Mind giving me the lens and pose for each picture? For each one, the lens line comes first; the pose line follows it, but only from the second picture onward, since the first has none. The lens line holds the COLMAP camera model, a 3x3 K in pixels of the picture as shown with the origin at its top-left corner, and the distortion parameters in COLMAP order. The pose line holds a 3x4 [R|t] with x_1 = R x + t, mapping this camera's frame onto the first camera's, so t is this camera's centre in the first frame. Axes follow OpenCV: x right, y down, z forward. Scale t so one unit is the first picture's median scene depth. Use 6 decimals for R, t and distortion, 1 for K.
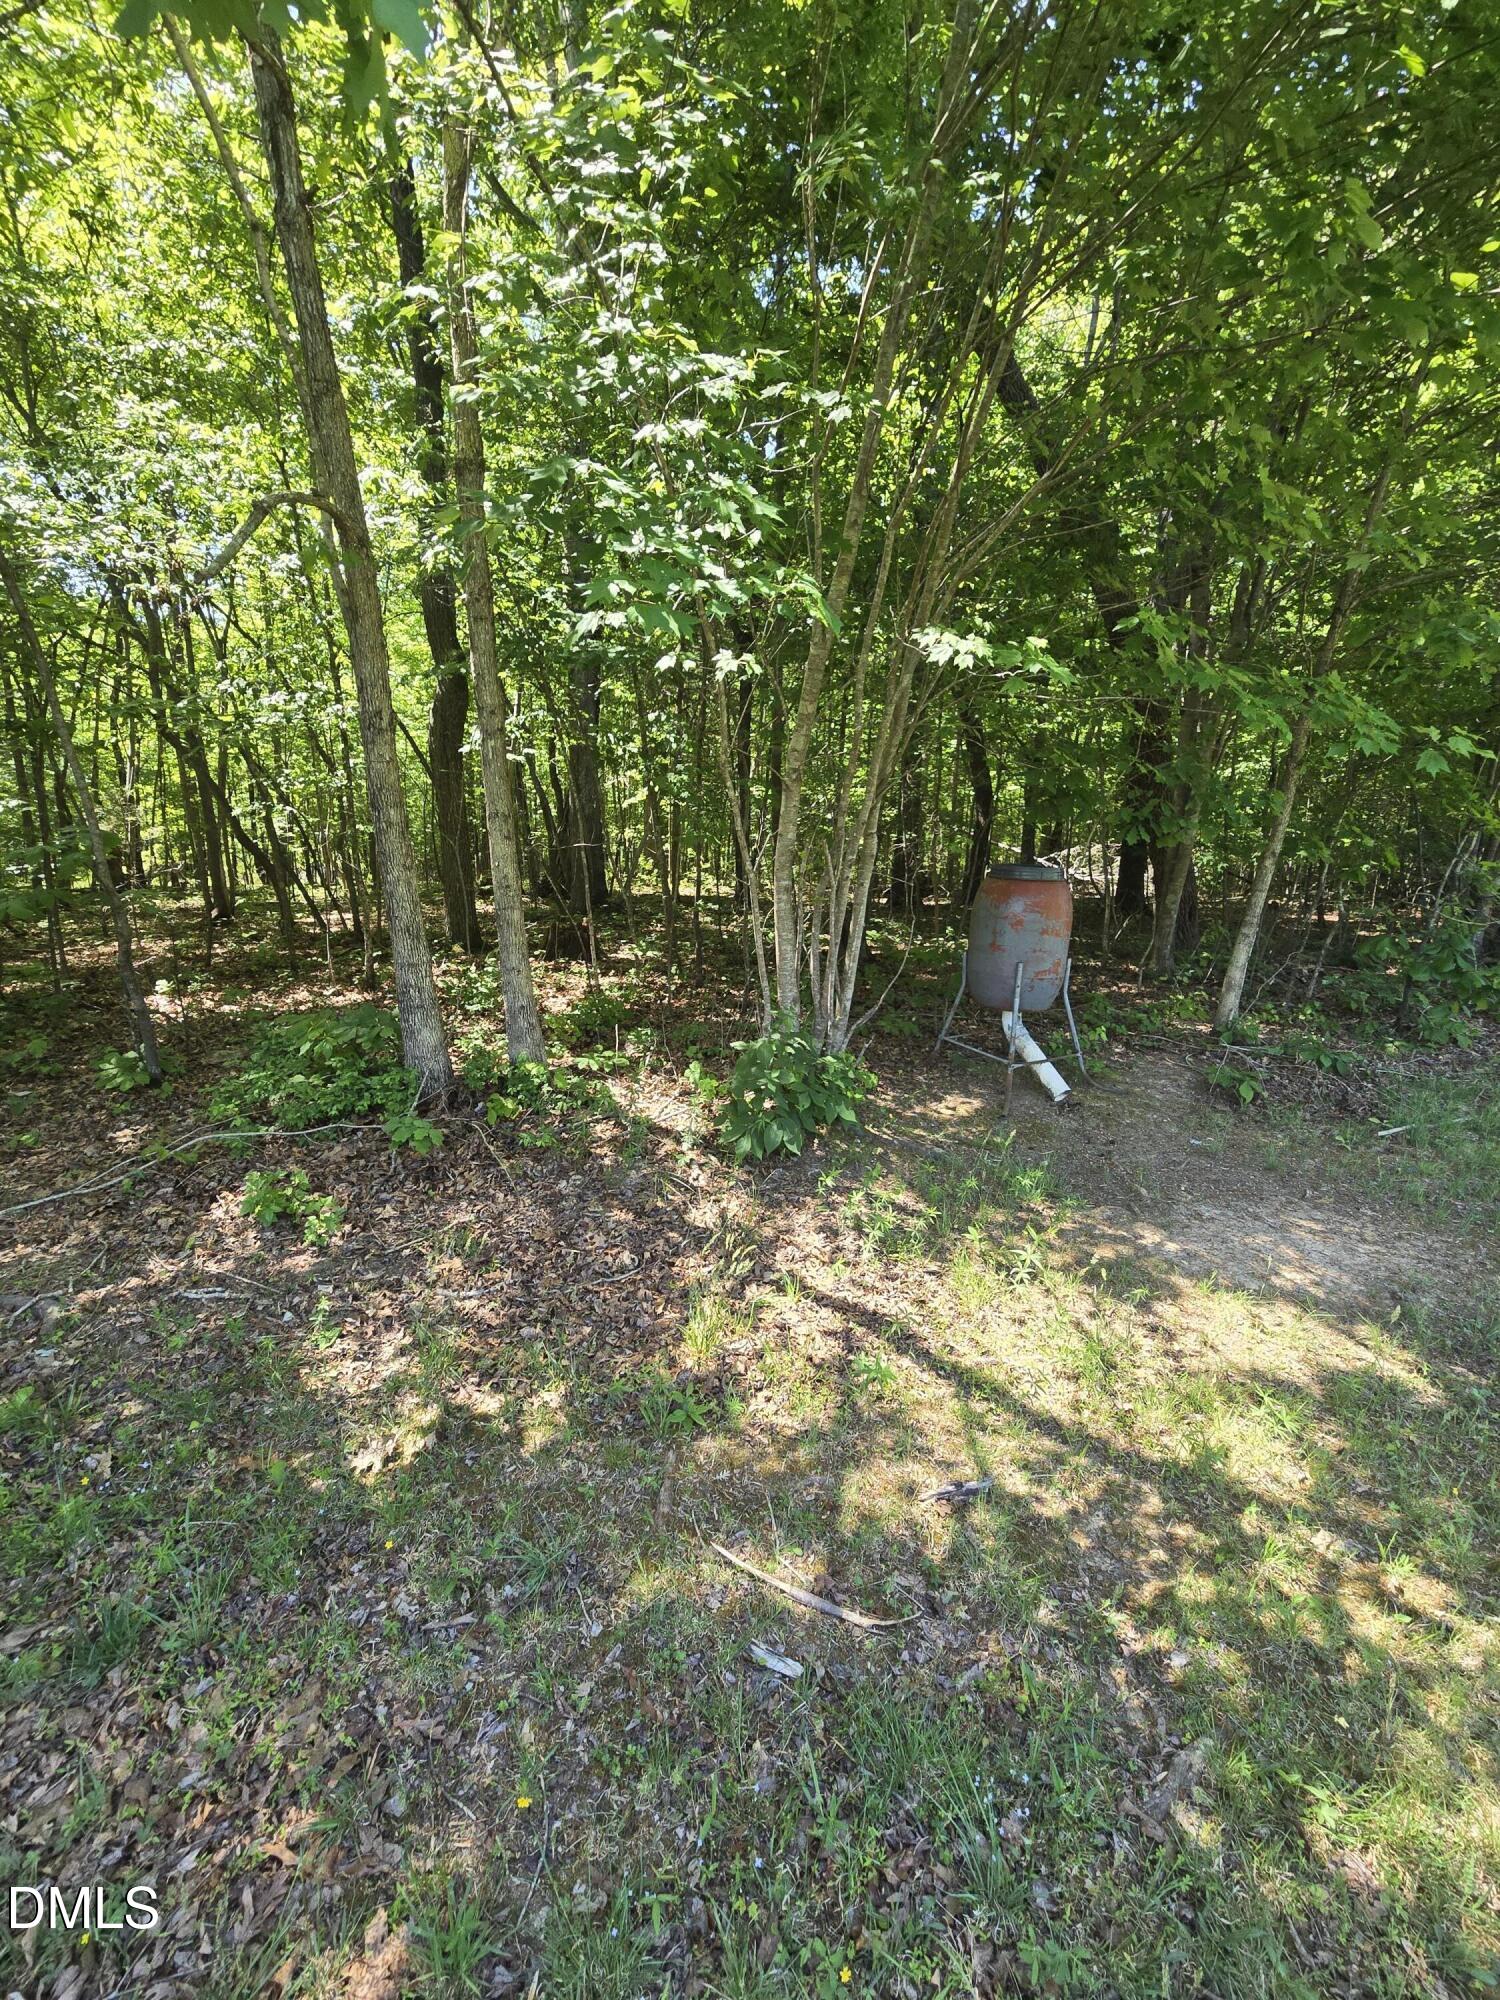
lens RADIAL K [[820.0, 0, 744.0], [0, 820.0, 1001.5], [0, 0, 1]] dist [-0.000015, 0.000260]
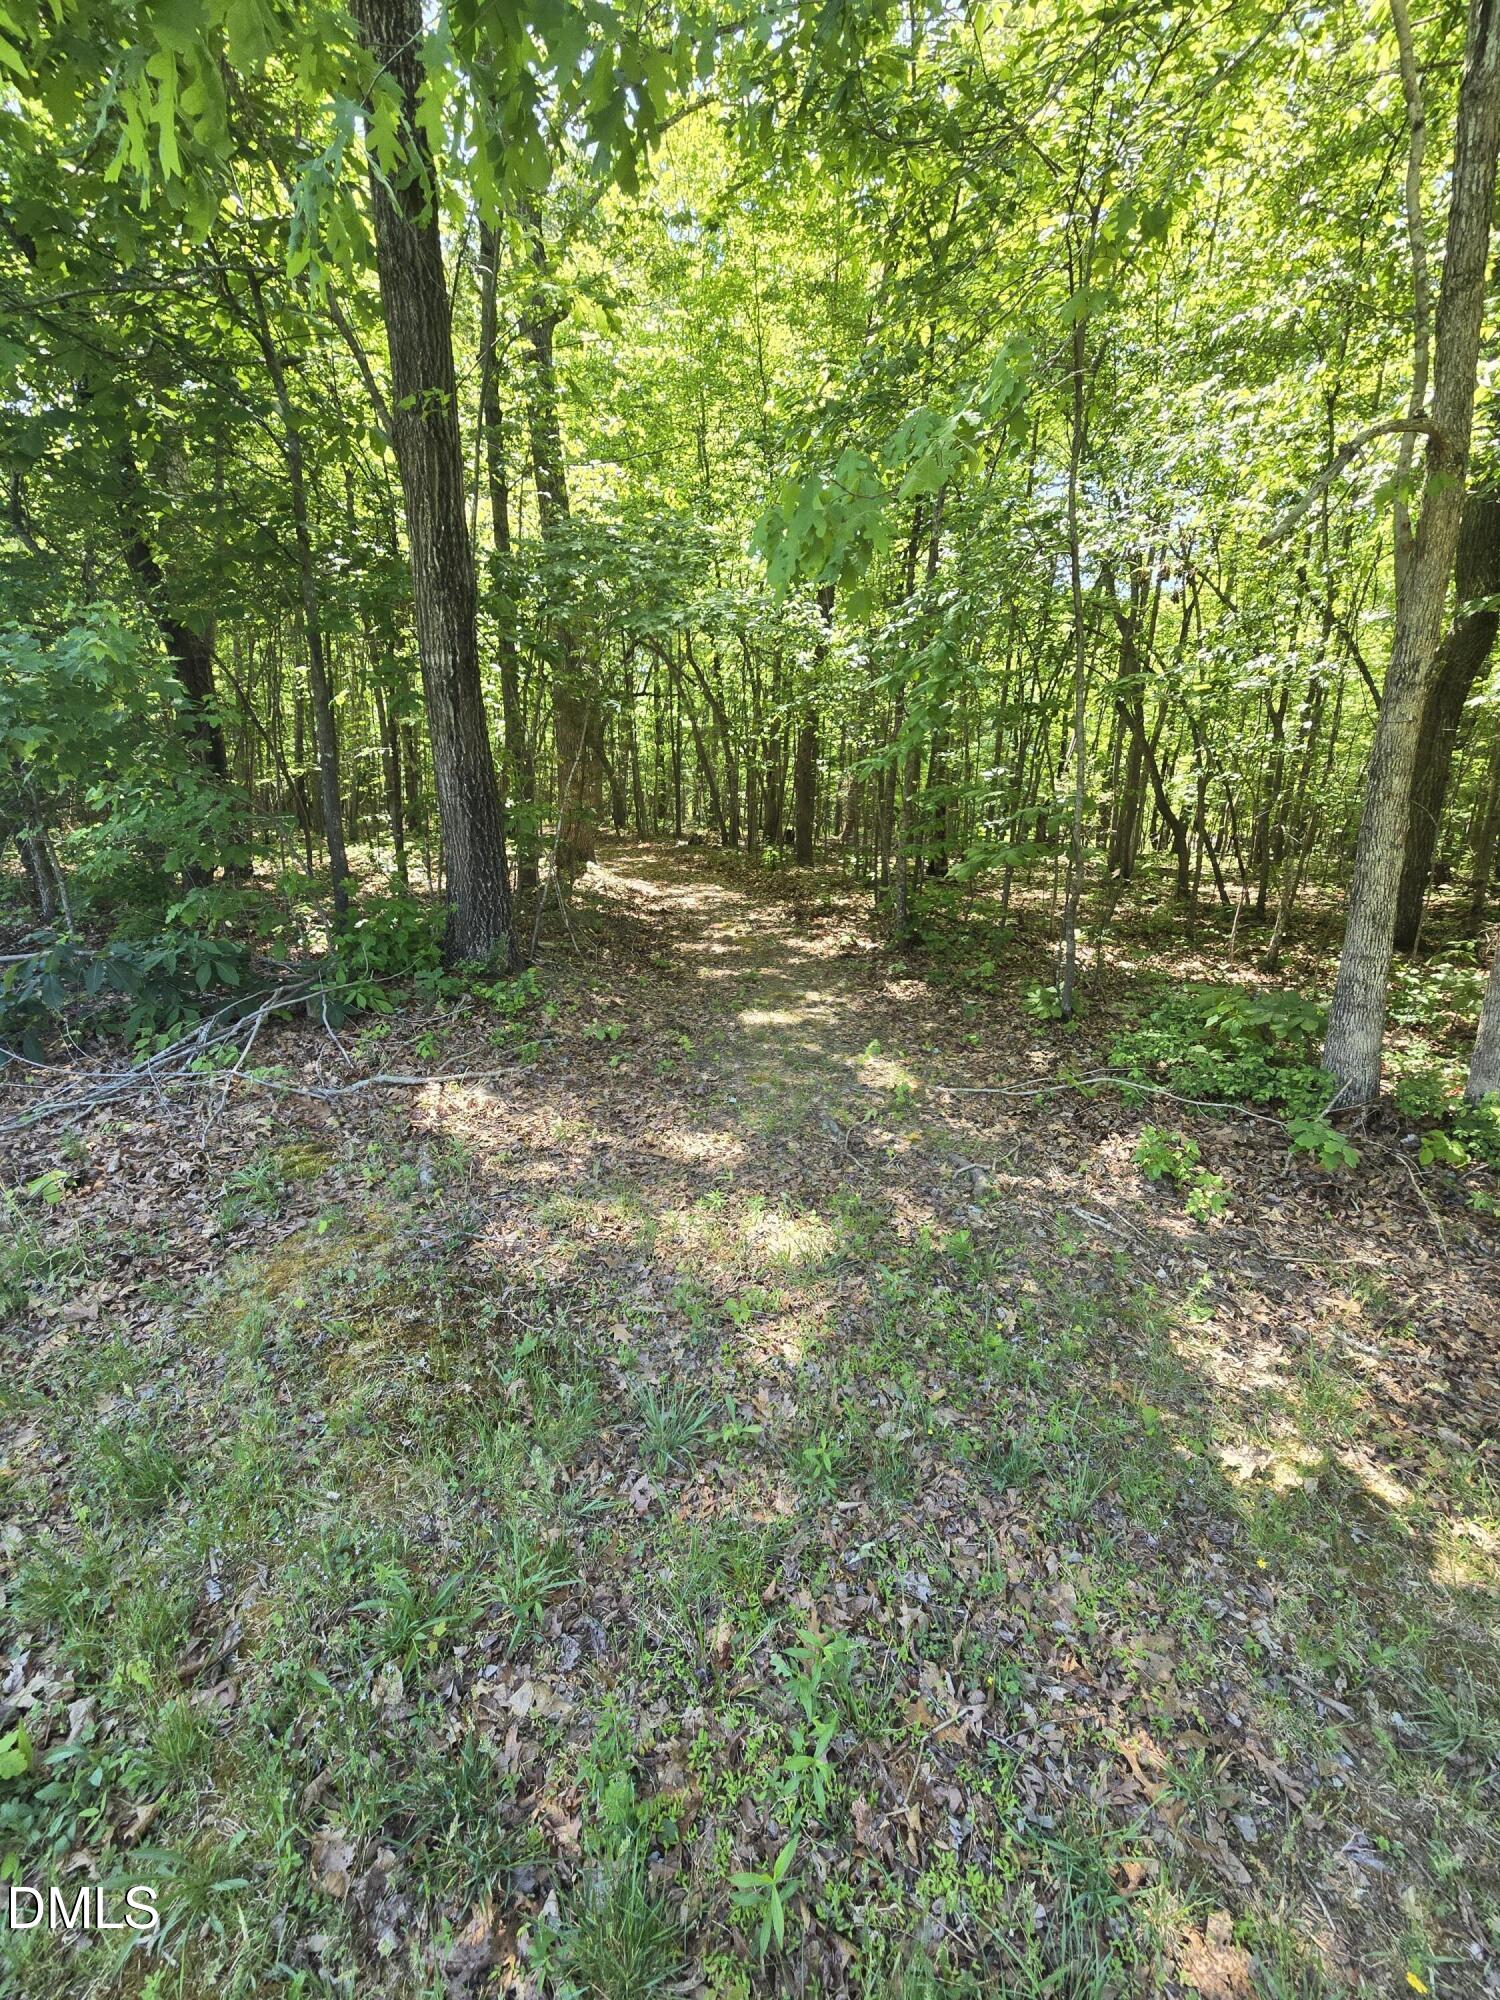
lens RADIAL K [[820.0, 0, 744.4], [0, 820.0, 999.8], [0, 0, 1]] dist [-0.000015, 0.000260]
pose [[0.571497, 0.217069, -0.791373, -0.102299], [-0.187514, 0.973408, 0.131585, 0.010133], [0.798892, 0.073193, 0.597004, -0.055184]]
